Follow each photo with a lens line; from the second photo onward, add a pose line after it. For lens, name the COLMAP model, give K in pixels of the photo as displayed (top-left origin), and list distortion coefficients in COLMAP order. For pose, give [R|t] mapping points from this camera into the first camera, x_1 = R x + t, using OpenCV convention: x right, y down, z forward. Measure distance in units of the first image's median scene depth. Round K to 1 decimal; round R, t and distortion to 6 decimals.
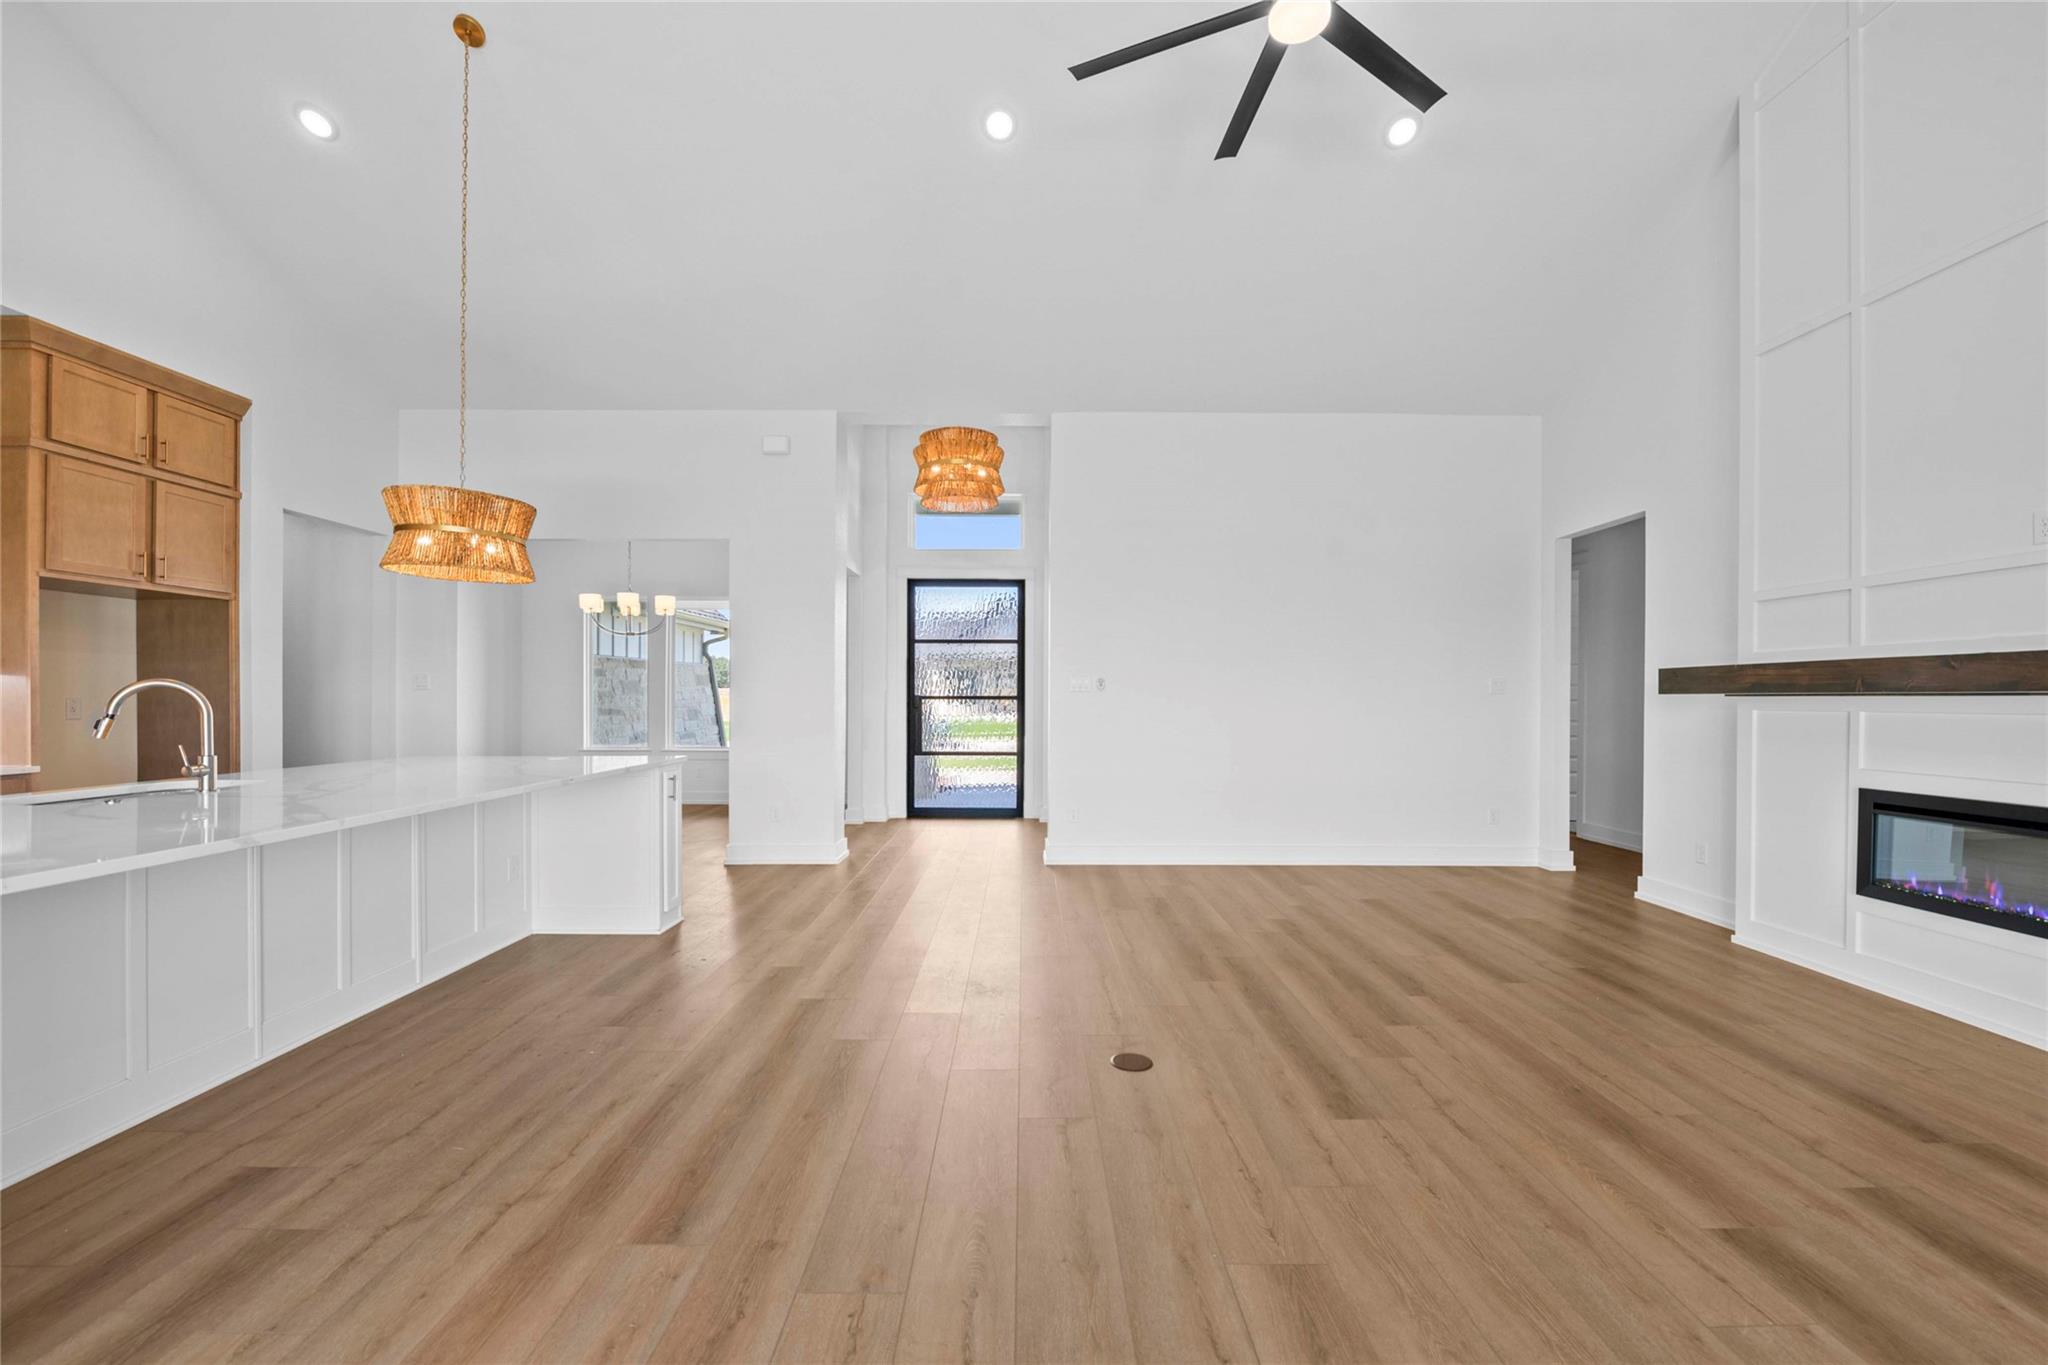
lens RADIAL K [[829.6, 0, 1036.4], [0, 829.6, 695.5], [0, 0, 1]] dist [-0.007990, -0.000885]
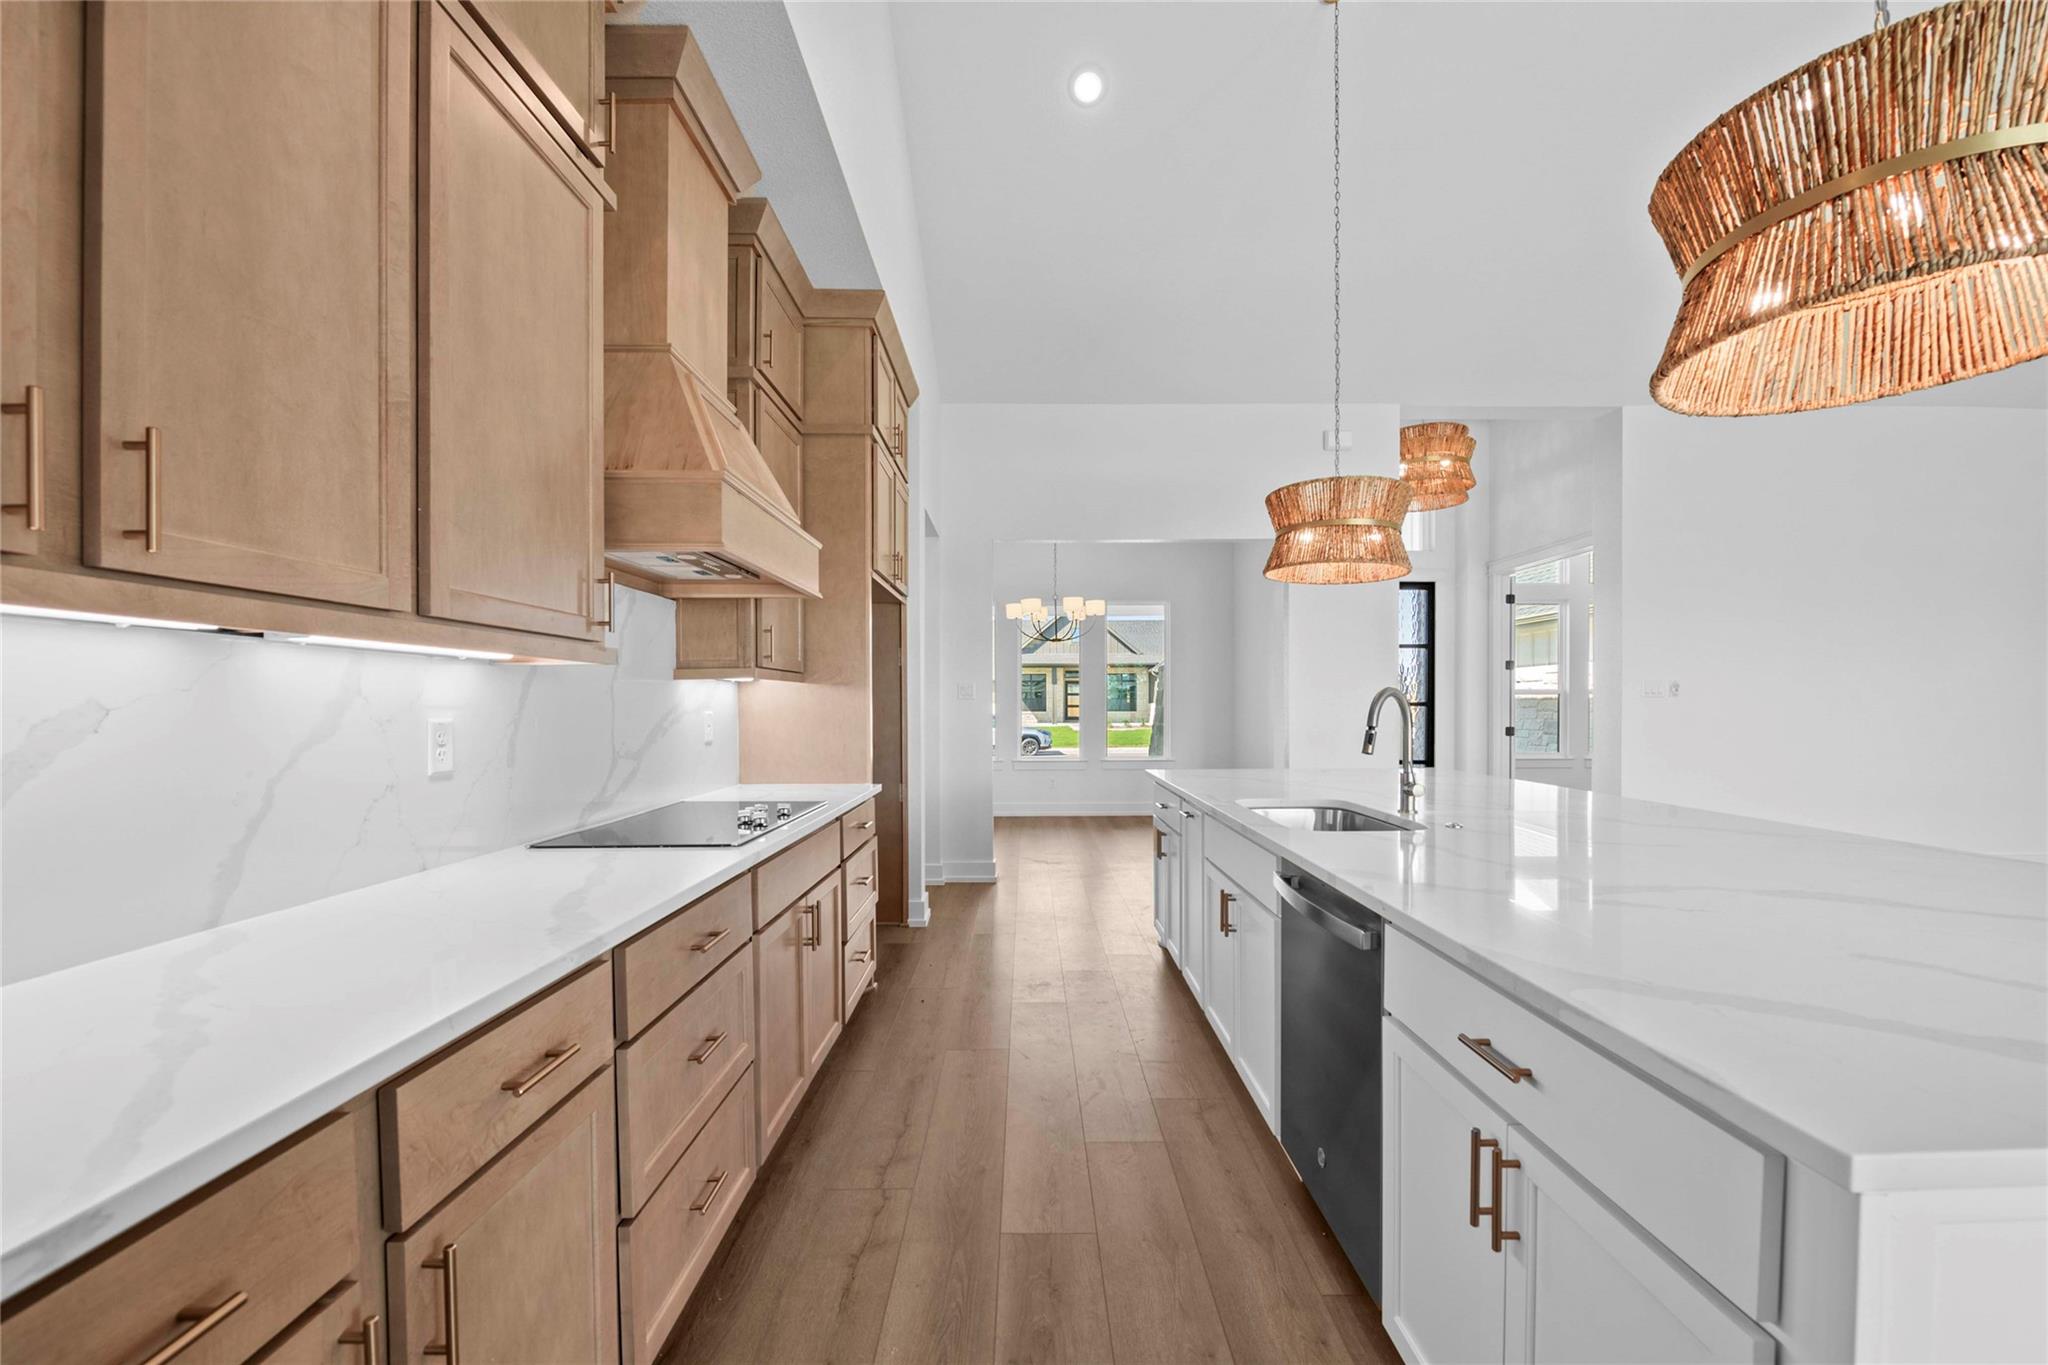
lens RADIAL K [[829.6, 0, 1047.8], [0, 829.6, 710.6], [0, 0, 1]] dist [-0.007990, -0.000885]
pose [[0.999983, -0.005792, -0.000627, -0.982958], [0.005799, 0.999923, 0.010950, -0.005177], [0.000563, -0.010954, 0.999940, 0.065136]]
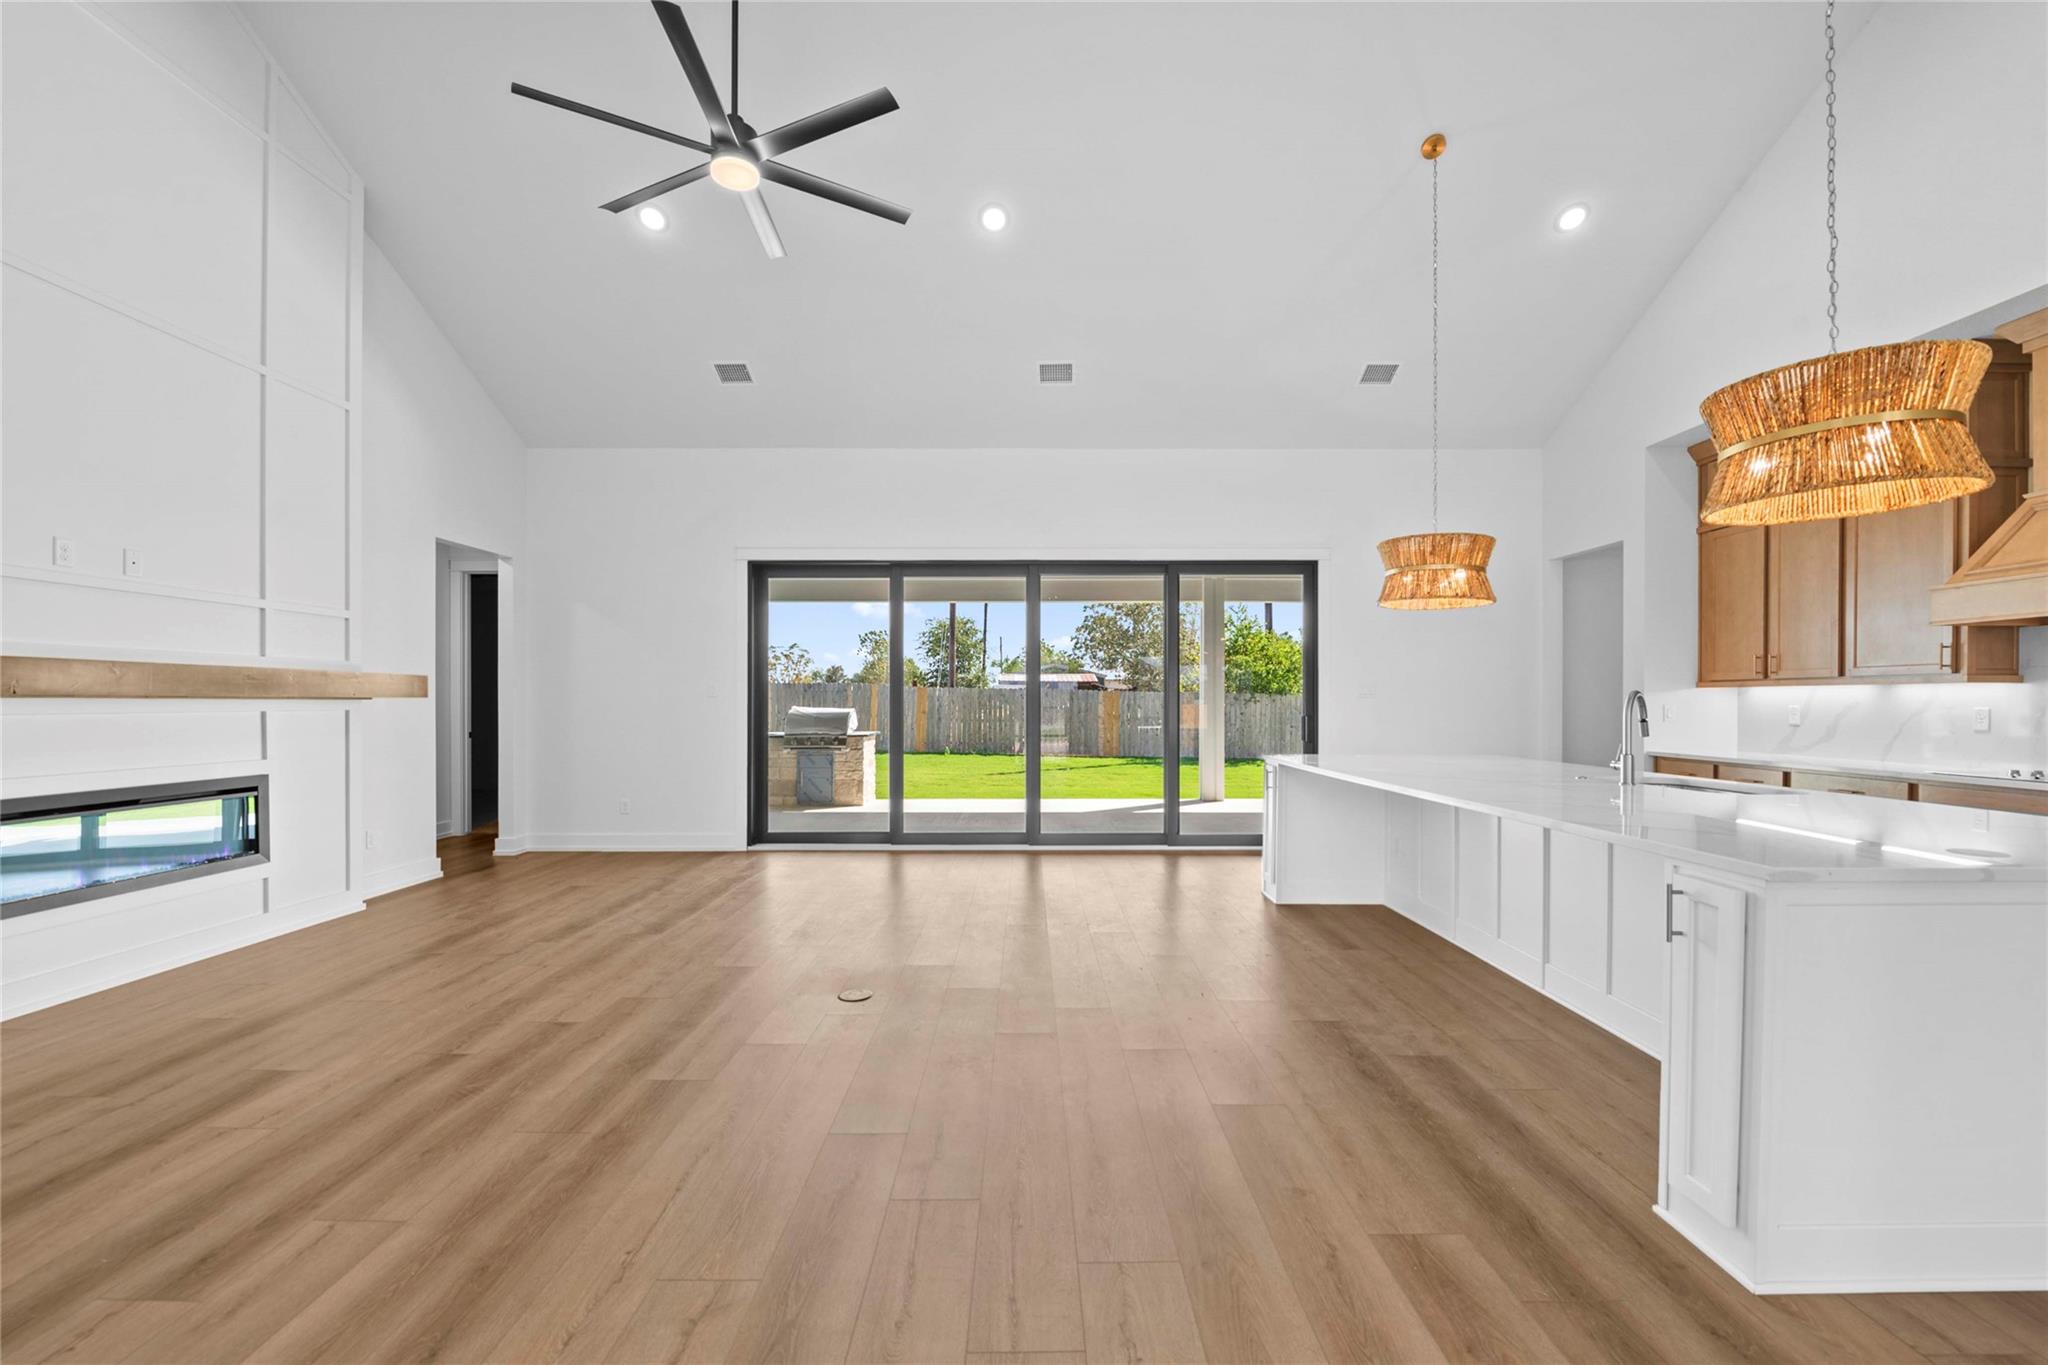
lens RADIAL K [[829.6, 0, 1025.0], [0, 829.6, 706.3], [0, 0, 1]] dist [-0.007990, -0.000885]
pose [[-0.999842, -0.004579, 0.017160, -0.108230], [-0.004512, 0.999982, 0.003955, 0.001503], [-0.017177, 0.003877, -0.999845, 1.528542]]
